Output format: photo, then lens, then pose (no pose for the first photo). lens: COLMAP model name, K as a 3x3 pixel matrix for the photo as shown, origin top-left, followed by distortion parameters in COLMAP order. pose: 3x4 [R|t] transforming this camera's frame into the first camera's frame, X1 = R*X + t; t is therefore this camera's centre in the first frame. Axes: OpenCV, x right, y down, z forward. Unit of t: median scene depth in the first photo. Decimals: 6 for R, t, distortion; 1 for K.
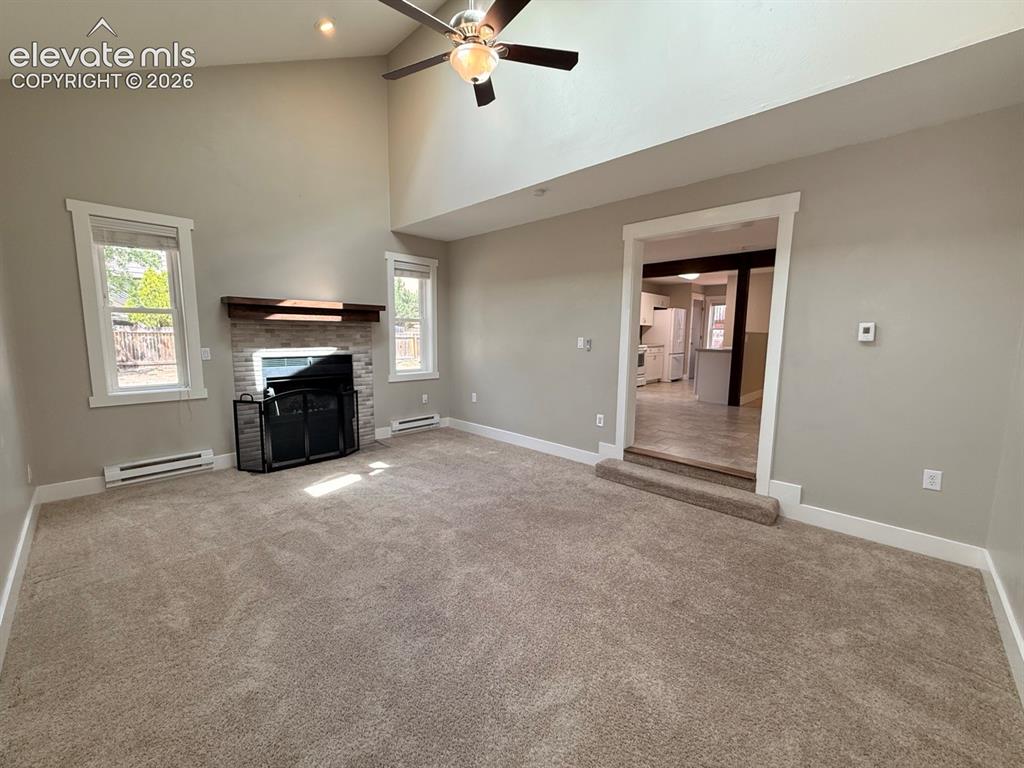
lens RADIAL K [[408.7, 0, 506.7], [0, 408.7, 384.8], [0, 0, 1]] dist [-0.000247, -0.000751]
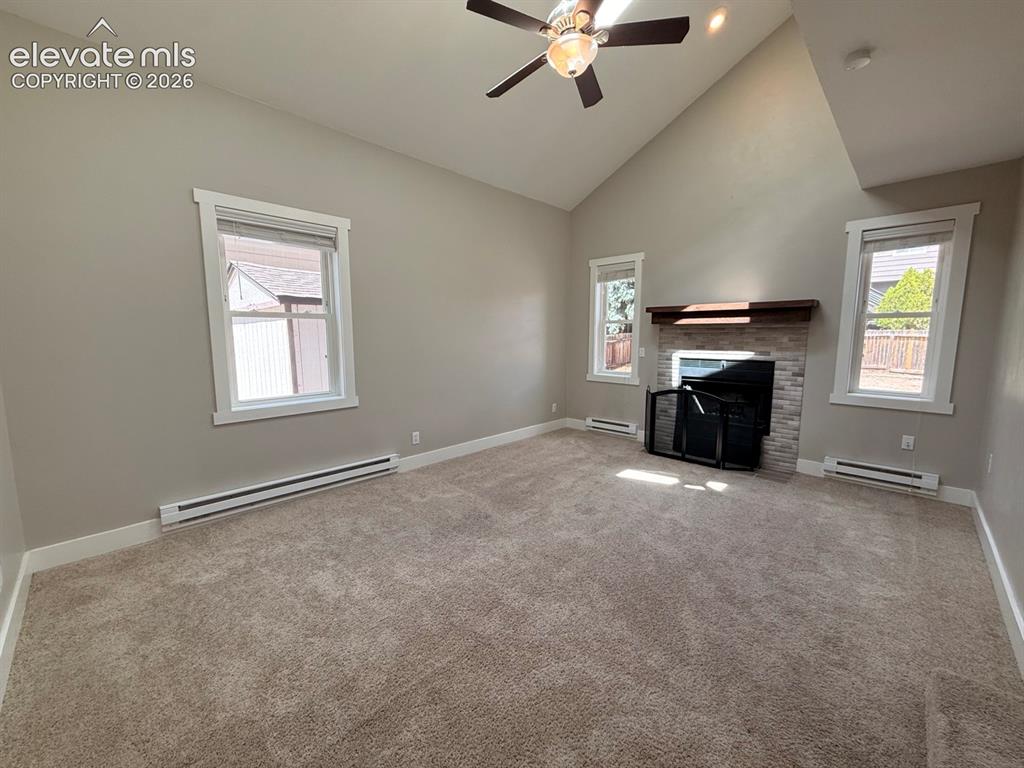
lens RADIAL K [[408.7, 0, 511.9], [0, 408.7, 385.5], [0, 0, 1]] dist [-0.000247, -0.000751]
pose [[-0.003000, 0.115020, -0.993359, 0.532651], [-0.123372, 0.985732, 0.114510, -0.062011], [0.992356, 0.122897, 0.011233, 0.521129]]
